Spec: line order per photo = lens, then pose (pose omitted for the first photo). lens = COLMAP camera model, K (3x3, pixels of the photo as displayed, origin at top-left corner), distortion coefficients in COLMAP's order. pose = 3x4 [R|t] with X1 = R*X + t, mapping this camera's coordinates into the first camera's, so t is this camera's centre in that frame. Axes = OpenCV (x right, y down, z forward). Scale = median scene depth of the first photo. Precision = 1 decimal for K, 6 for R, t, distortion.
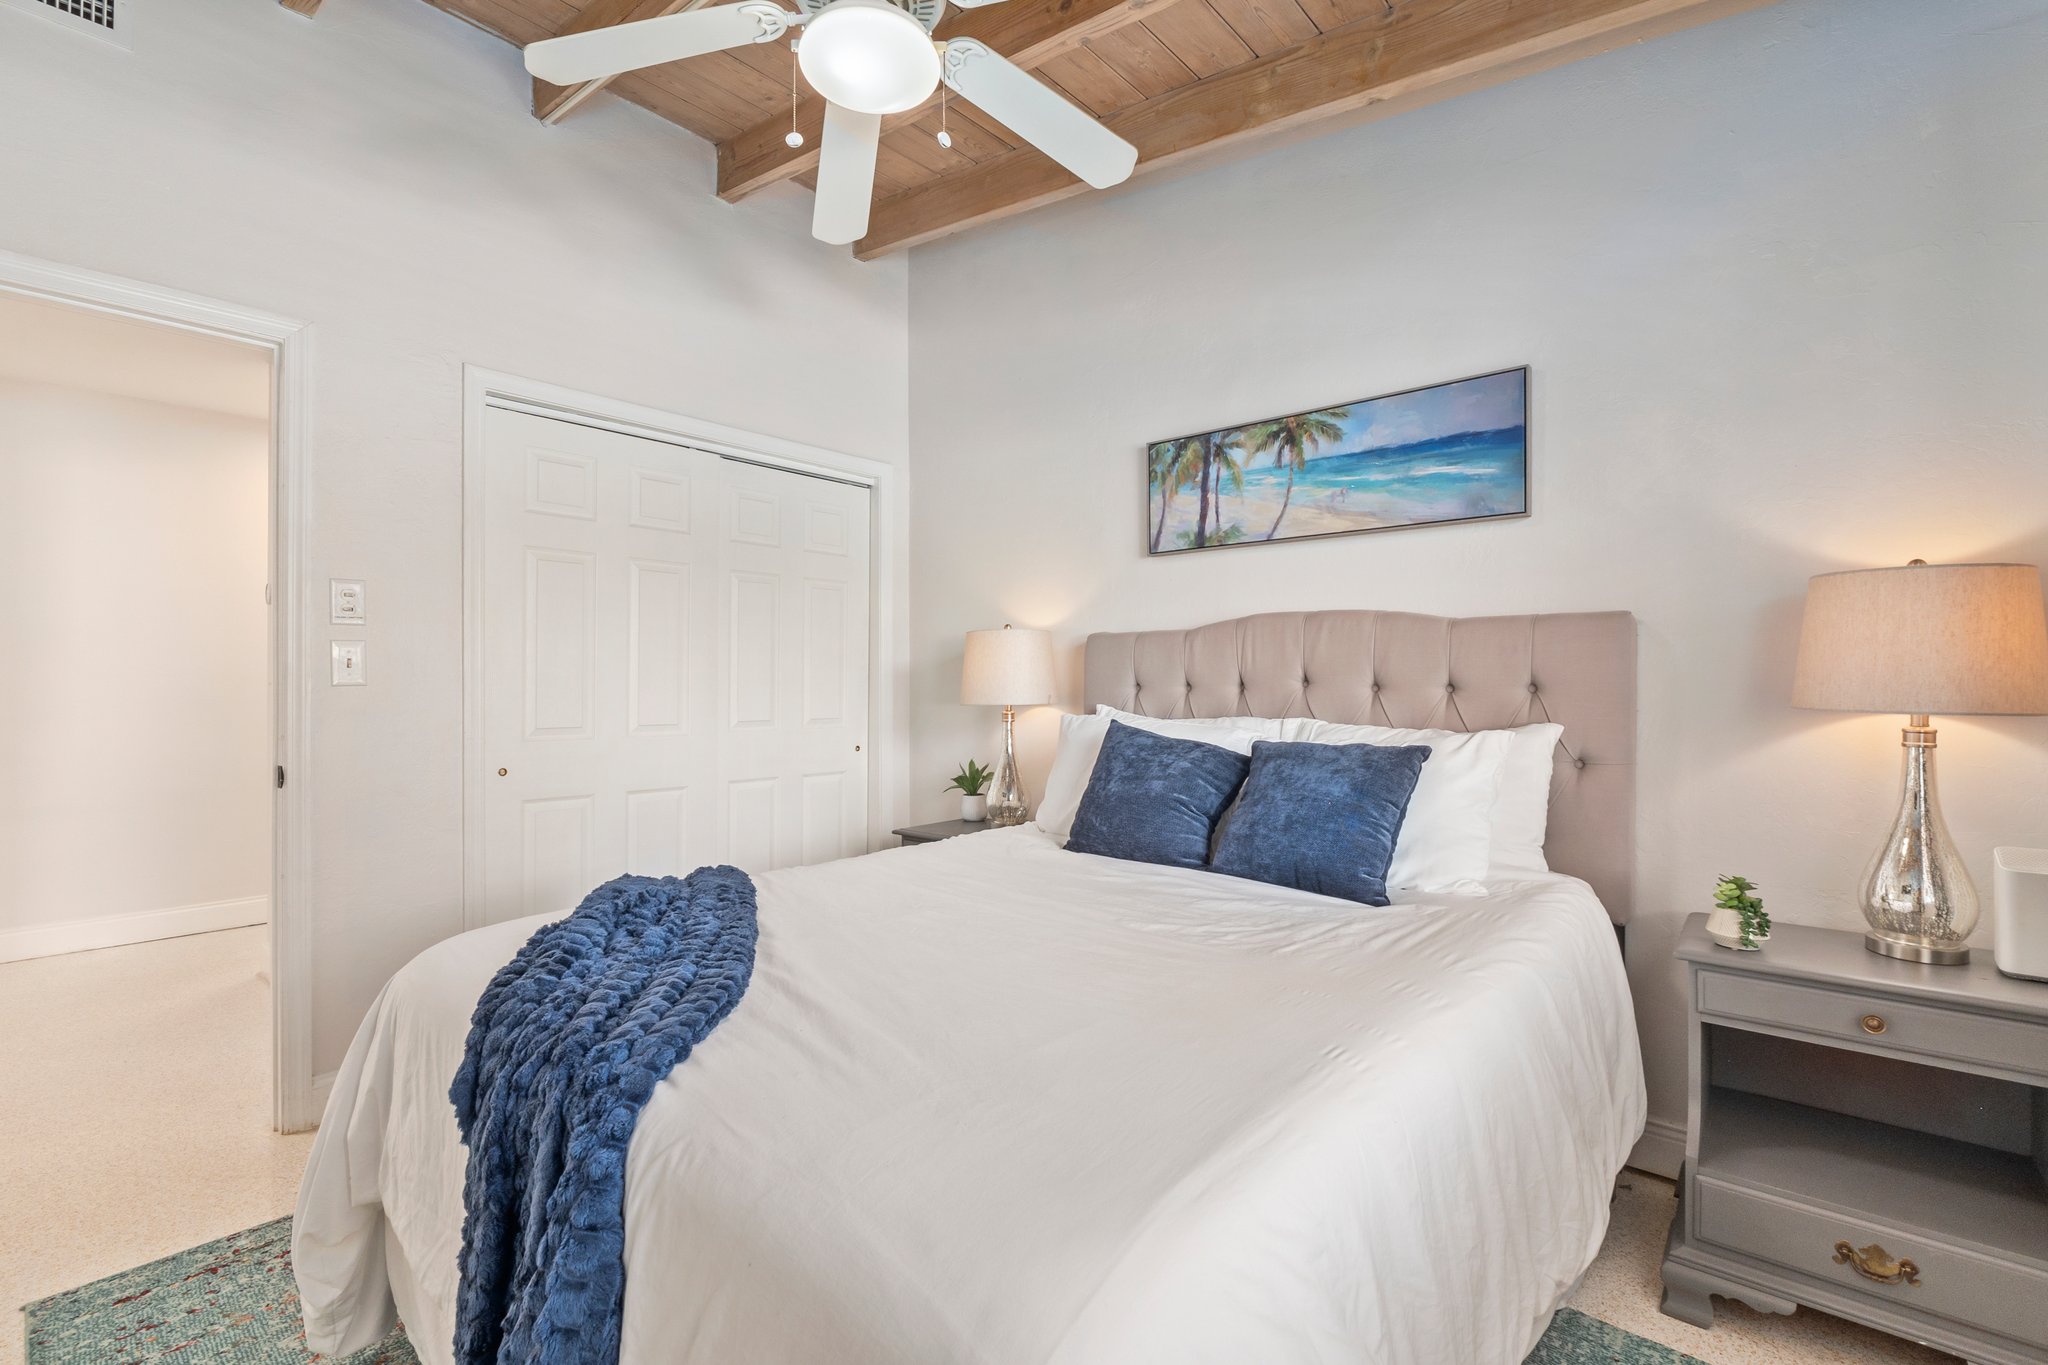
lens RADIAL K [[916.5, 0, 1024.0], [0, 916.5, 682.5], [0, 0, 1]] dist [-0.011533, -0.000061]
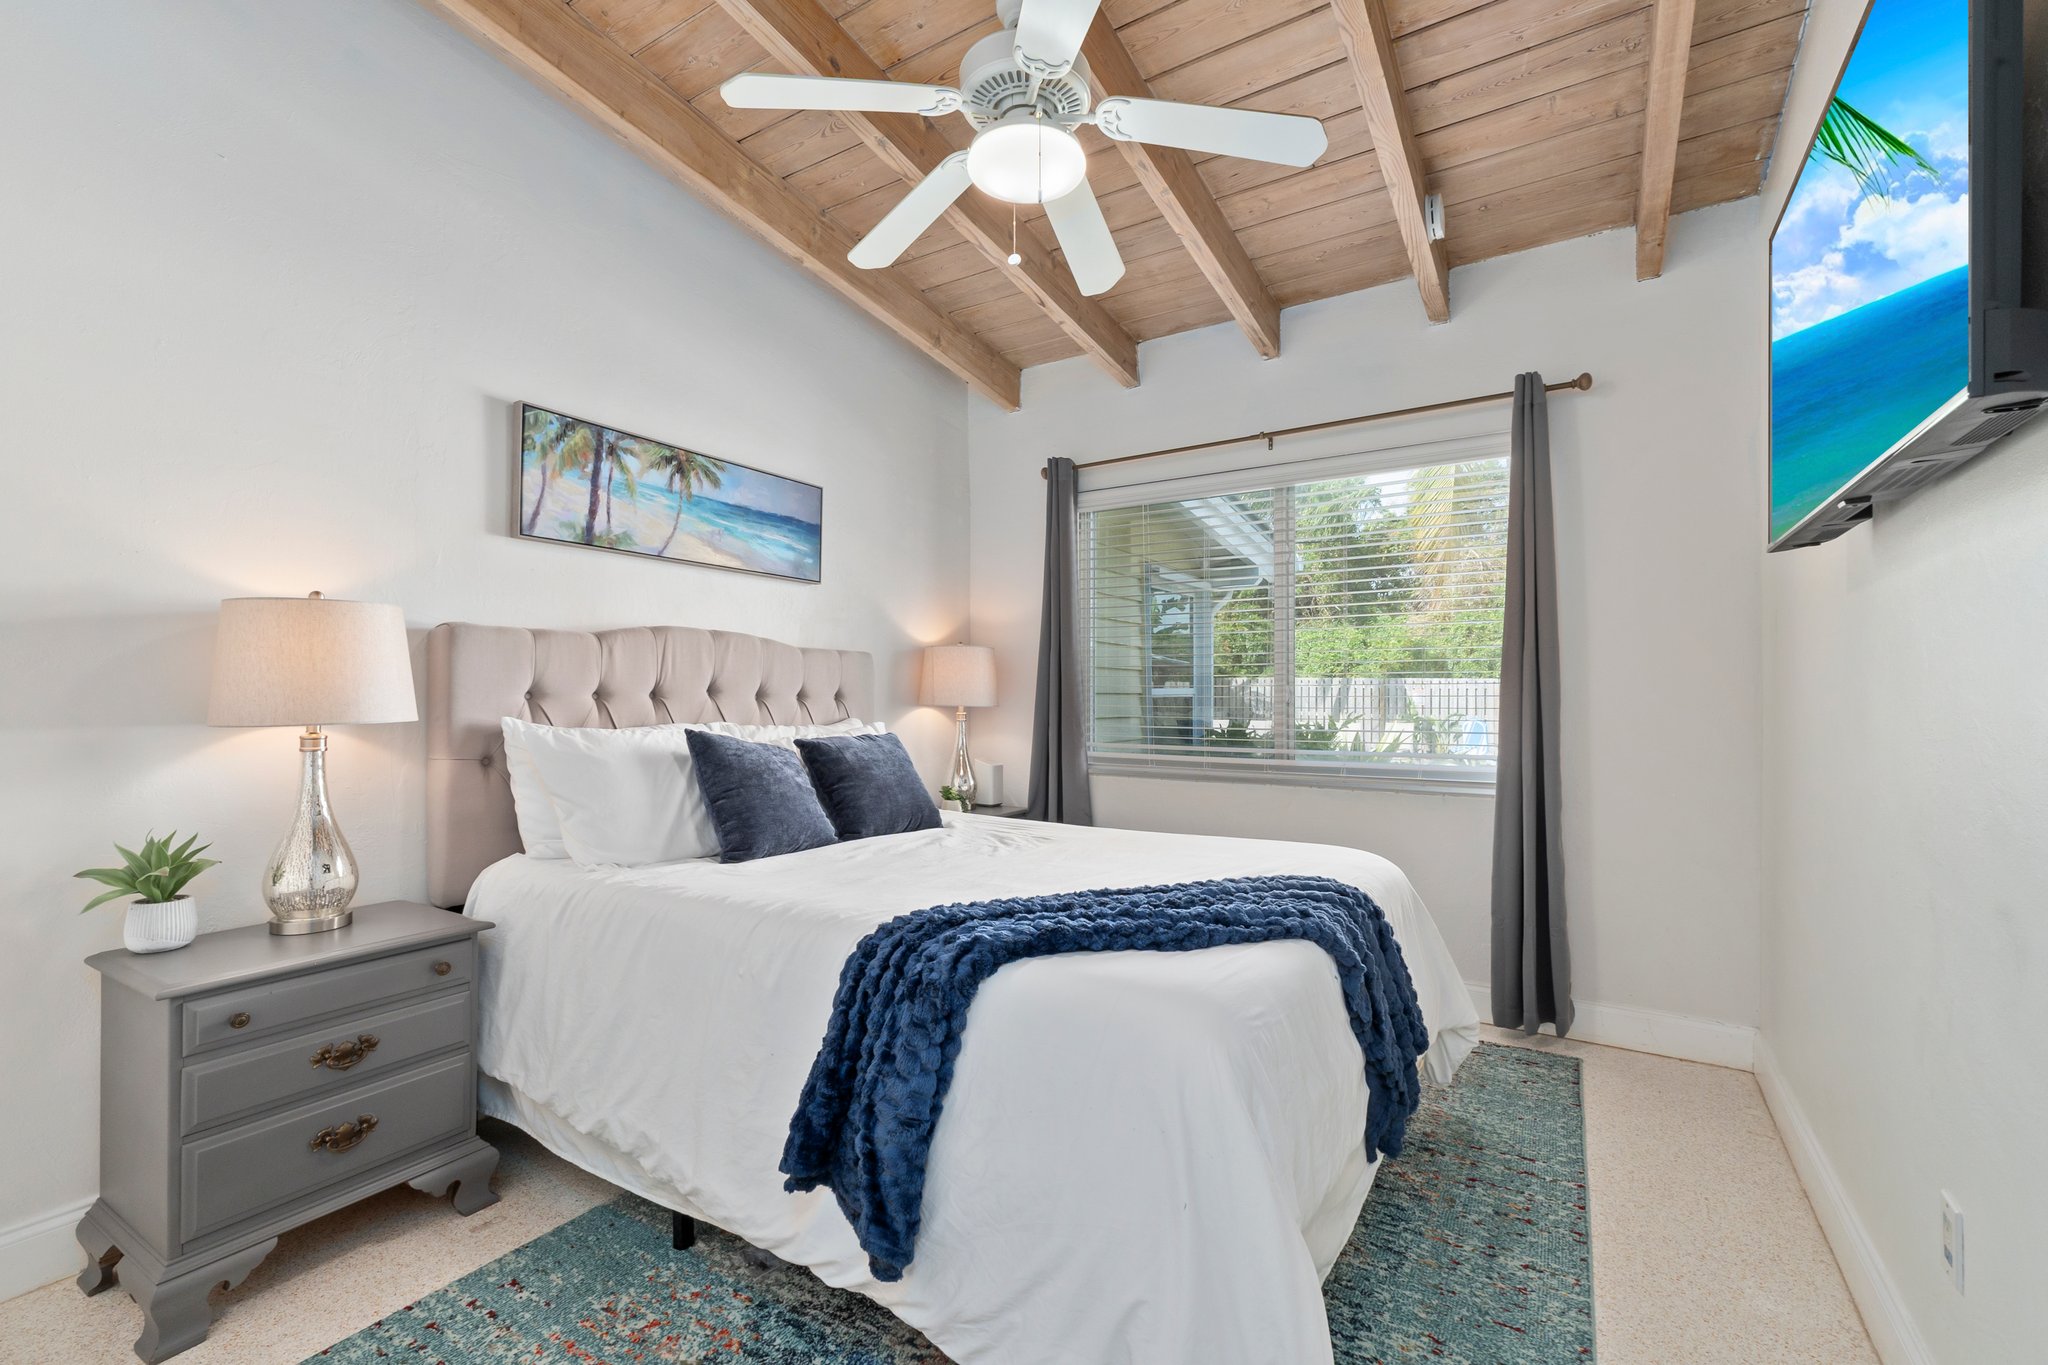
lens RADIAL K [[867.0, 0, 1020.1], [0, 867.0, 691.1], [0, 0, 1]] dist [0.001167, 0.000463]
pose [[-0.173783, 0.008614, 0.984746, -0.764238], [0.001394, 0.999963, -0.008501, 0.008740], [-0.984783, -0.000104, -0.173788, 0.742427]]
